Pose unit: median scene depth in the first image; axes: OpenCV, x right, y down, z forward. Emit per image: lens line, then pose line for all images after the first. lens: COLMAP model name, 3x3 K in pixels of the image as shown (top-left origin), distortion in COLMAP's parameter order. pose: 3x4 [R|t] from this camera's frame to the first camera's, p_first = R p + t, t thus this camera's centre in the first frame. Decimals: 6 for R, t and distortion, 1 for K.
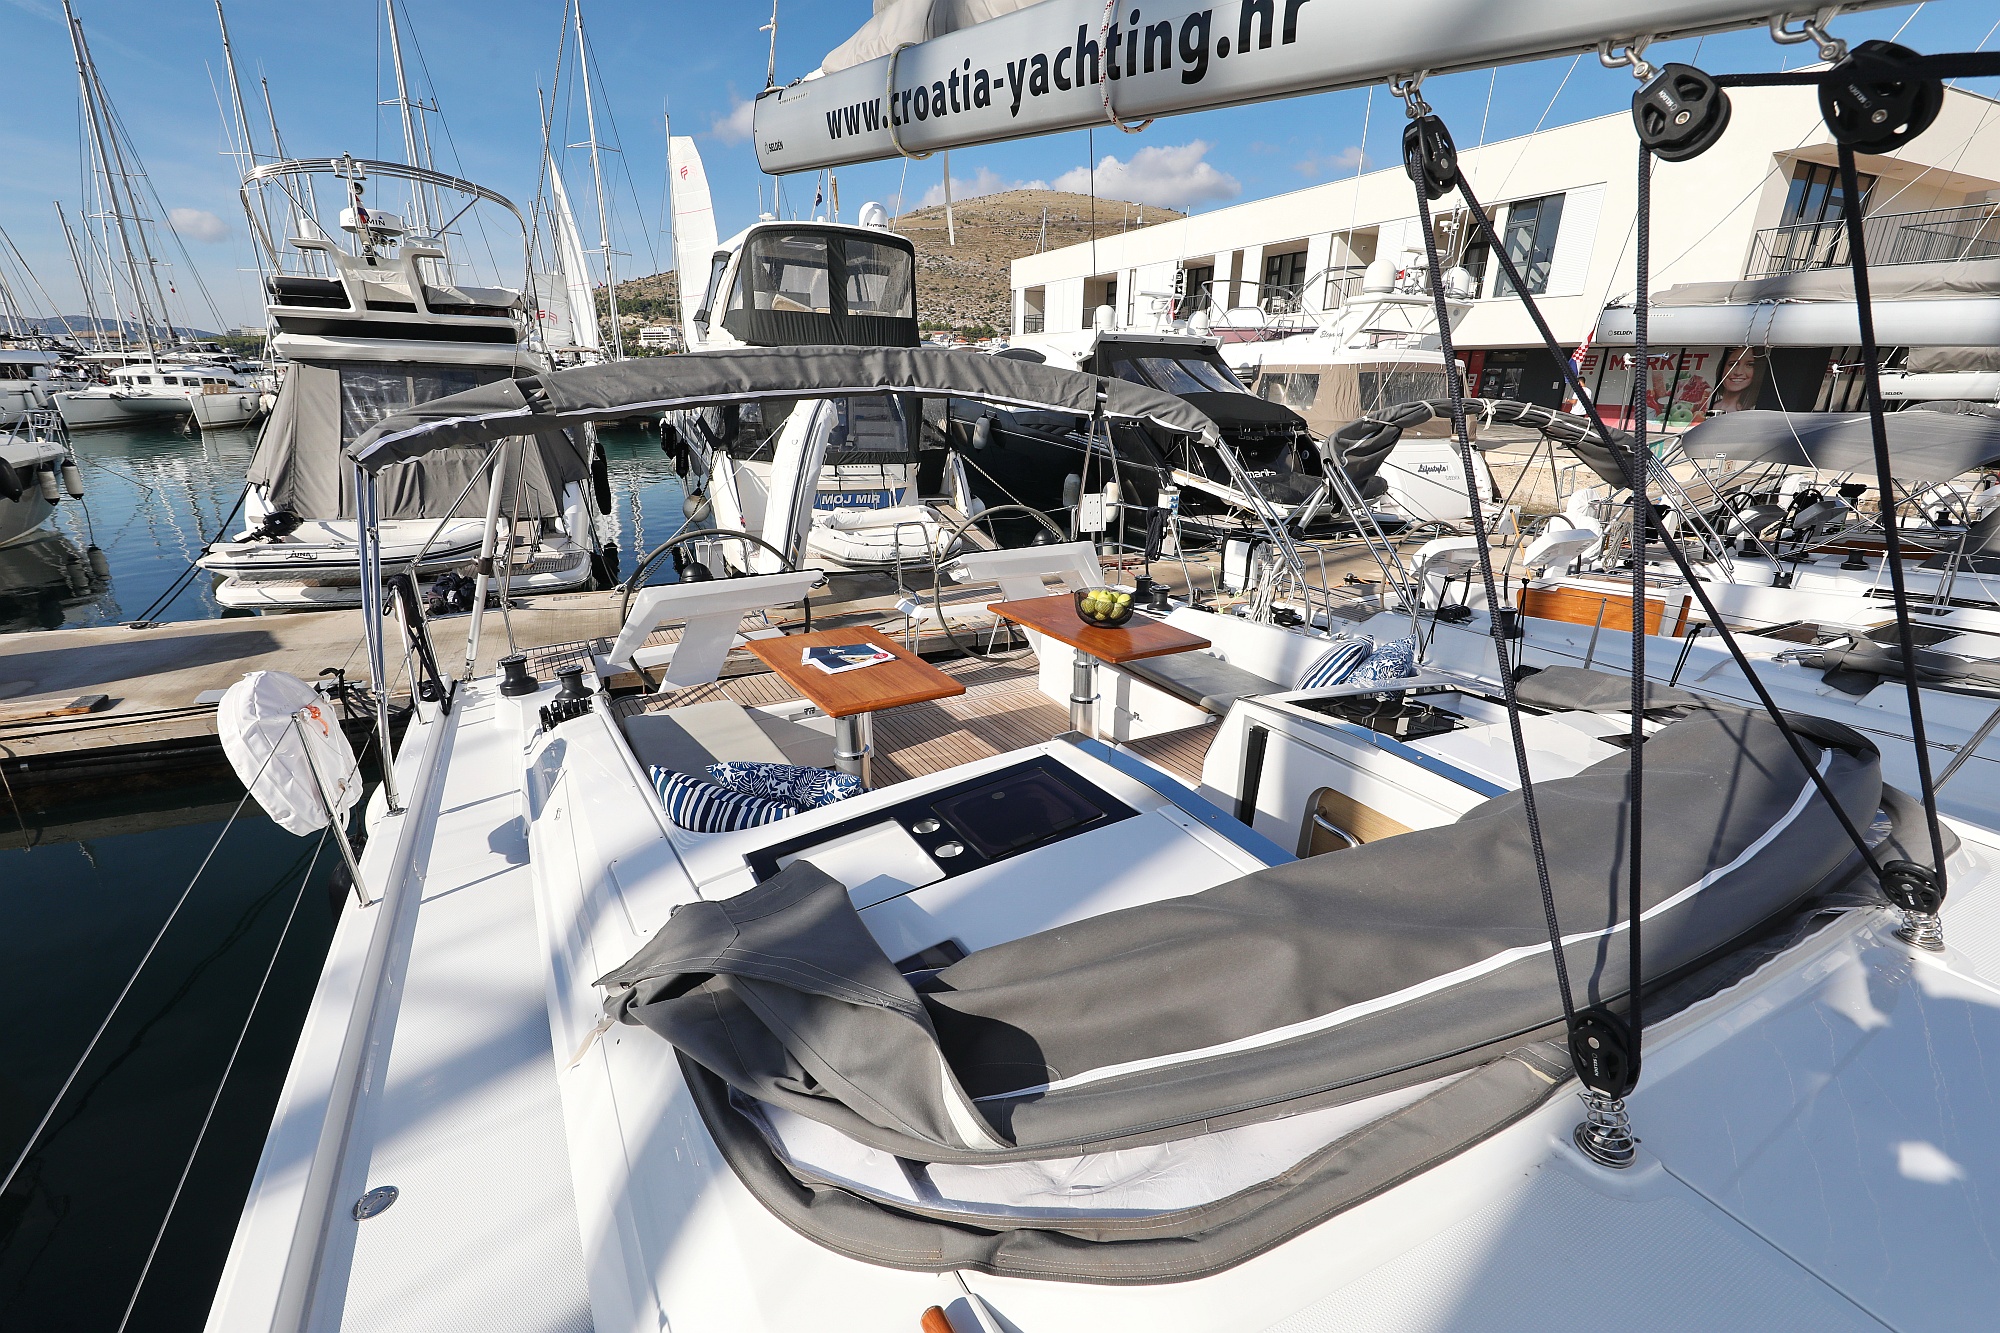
lens RADIAL K [[945.1, 0, 1000.0], [0, 945.1, 666.5], [0, 0, 1]] dist [-0.001199, 0.000175]
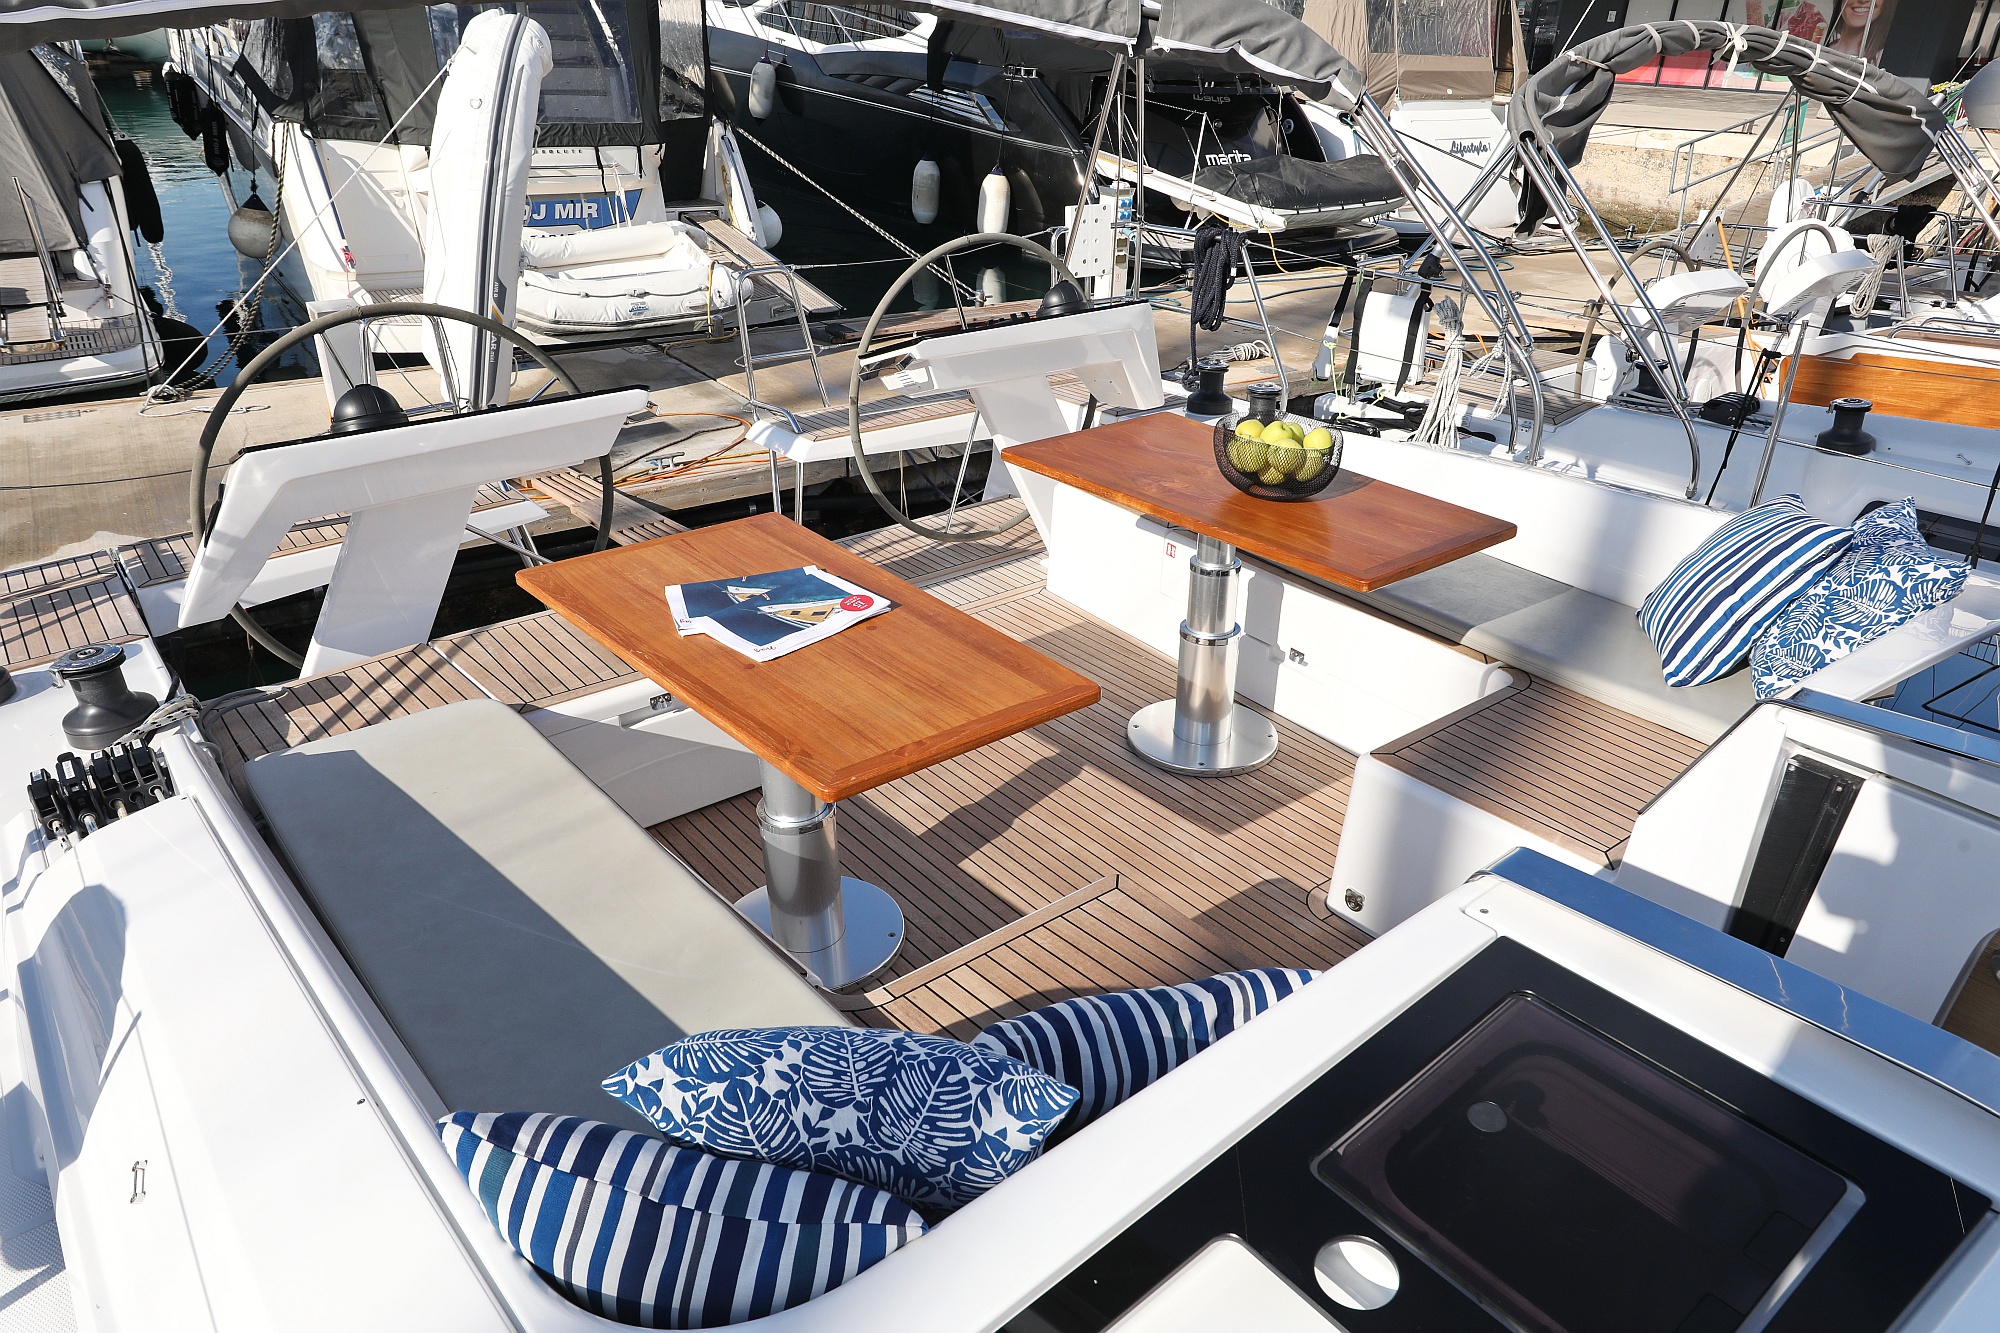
lens RADIAL K [[1366.8, 0, 1000.0], [0, 1366.8, 666.5], [0, 0, 1]] dist [0.006281, -0.000854]
pose [[0.984085, -0.068826, 0.163830, -0.136848], [0.042828, 0.986632, 0.157233, -0.065436], [-0.172462, -0.147715, 0.973877, 0.292103]]
